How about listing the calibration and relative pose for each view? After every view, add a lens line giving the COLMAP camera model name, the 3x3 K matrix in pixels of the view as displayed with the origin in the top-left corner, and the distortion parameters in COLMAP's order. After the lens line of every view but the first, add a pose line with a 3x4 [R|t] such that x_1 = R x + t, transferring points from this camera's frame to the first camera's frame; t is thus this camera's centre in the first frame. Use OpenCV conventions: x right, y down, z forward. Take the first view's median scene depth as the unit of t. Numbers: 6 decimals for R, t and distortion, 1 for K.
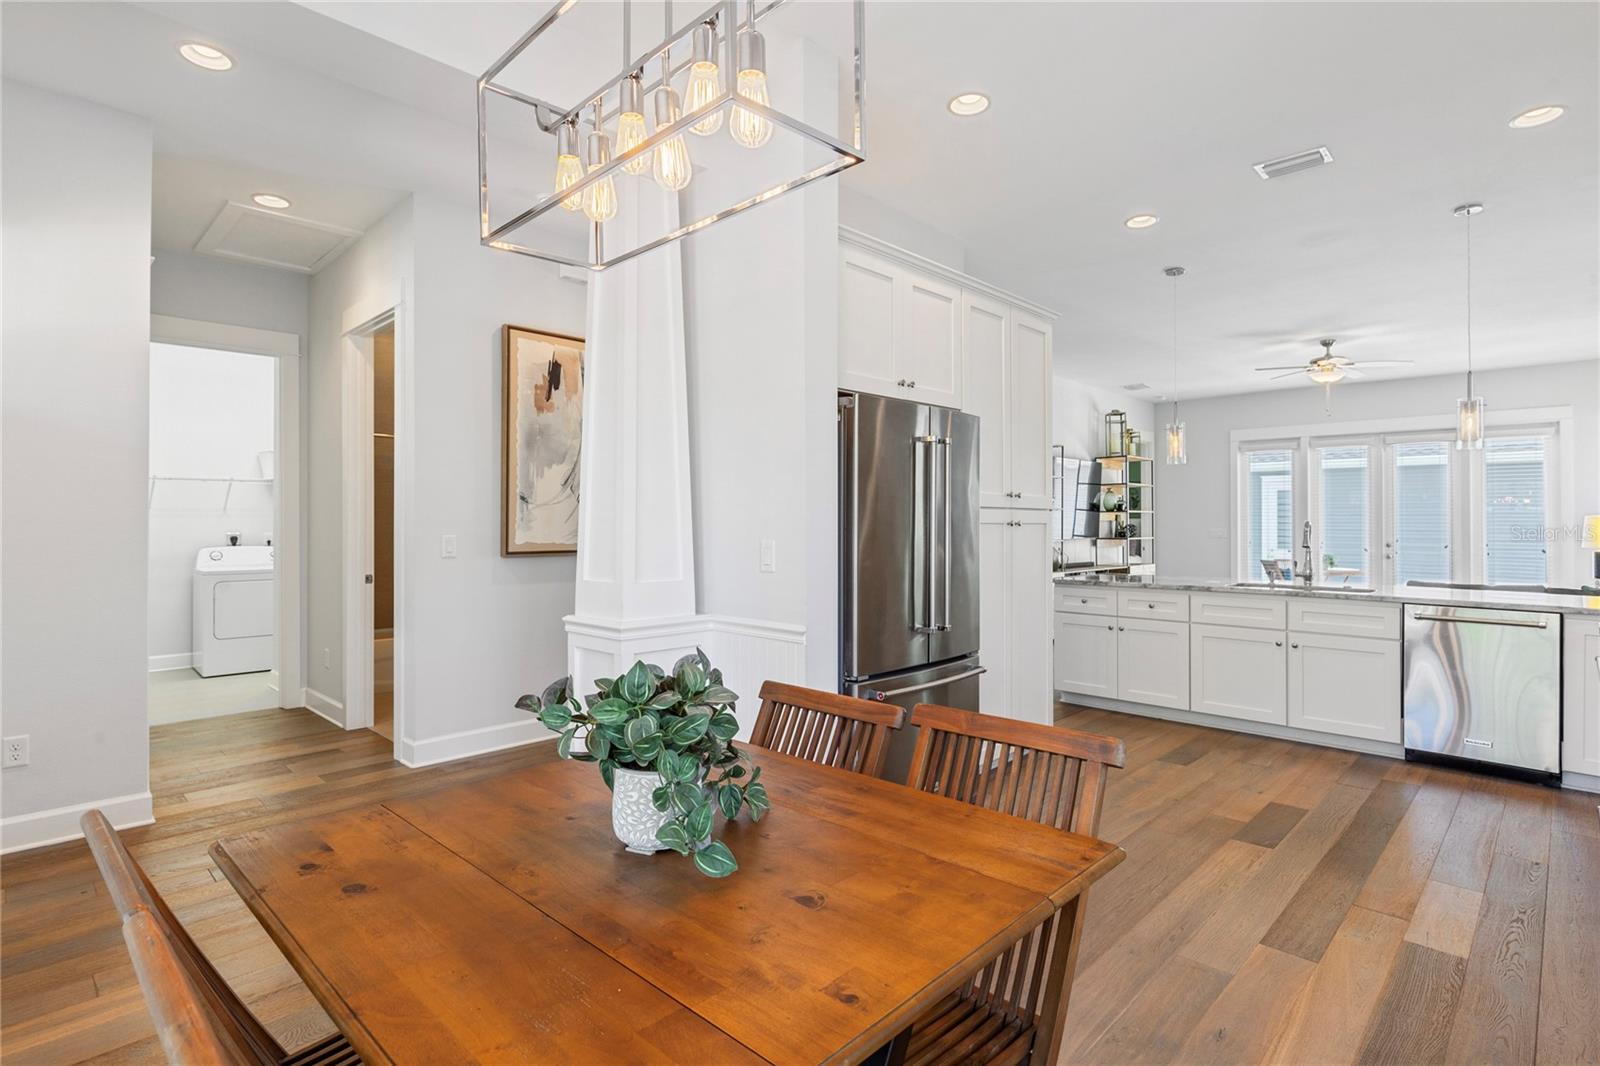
lens RADIAL K [[808.0, 0, 799.7], [0, 808.0, 527.6], [0, 0, 1]] dist [-0.000072, -0.000012]
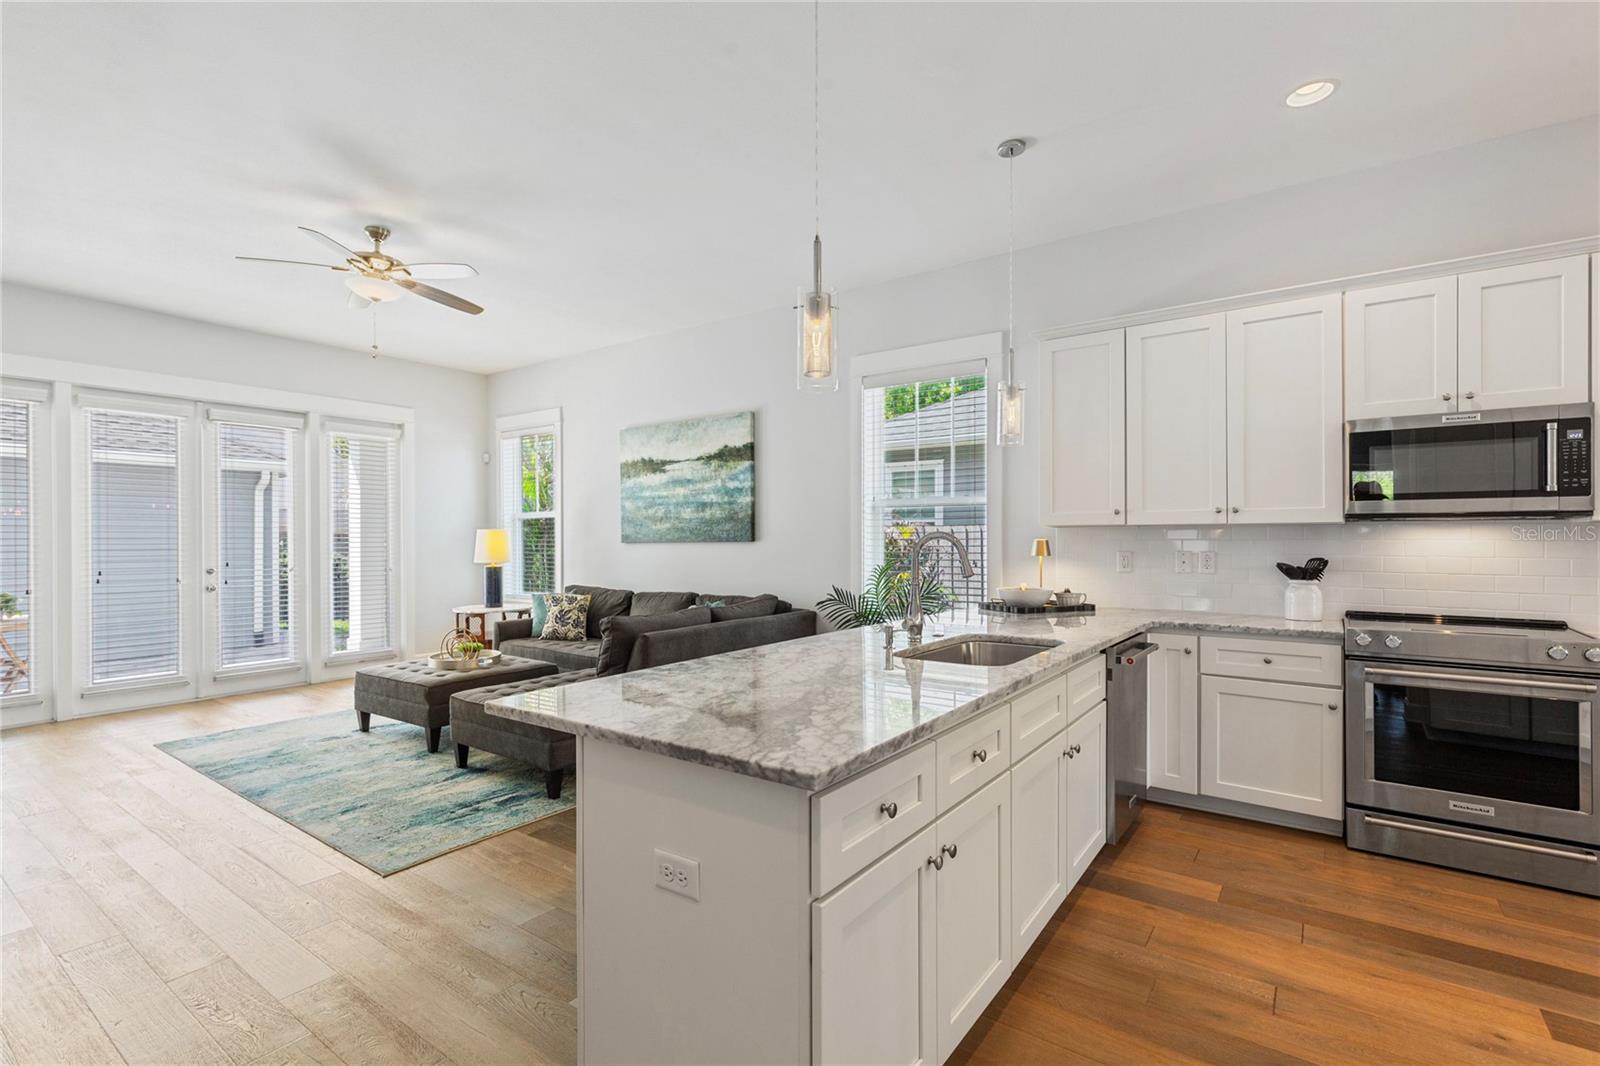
lens RADIAL K [[733.6, 0, 788.4], [0, 733.6, 532.6], [0, 0, 1]] dist [0.012340, 0.000724]
pose [[-0.125721, -0.002553, 0.992062, 0.068018], [0.017747, 0.999831, 0.004822, -0.005622], [-0.991907, 0.018212, -0.125655, 0.673695]]
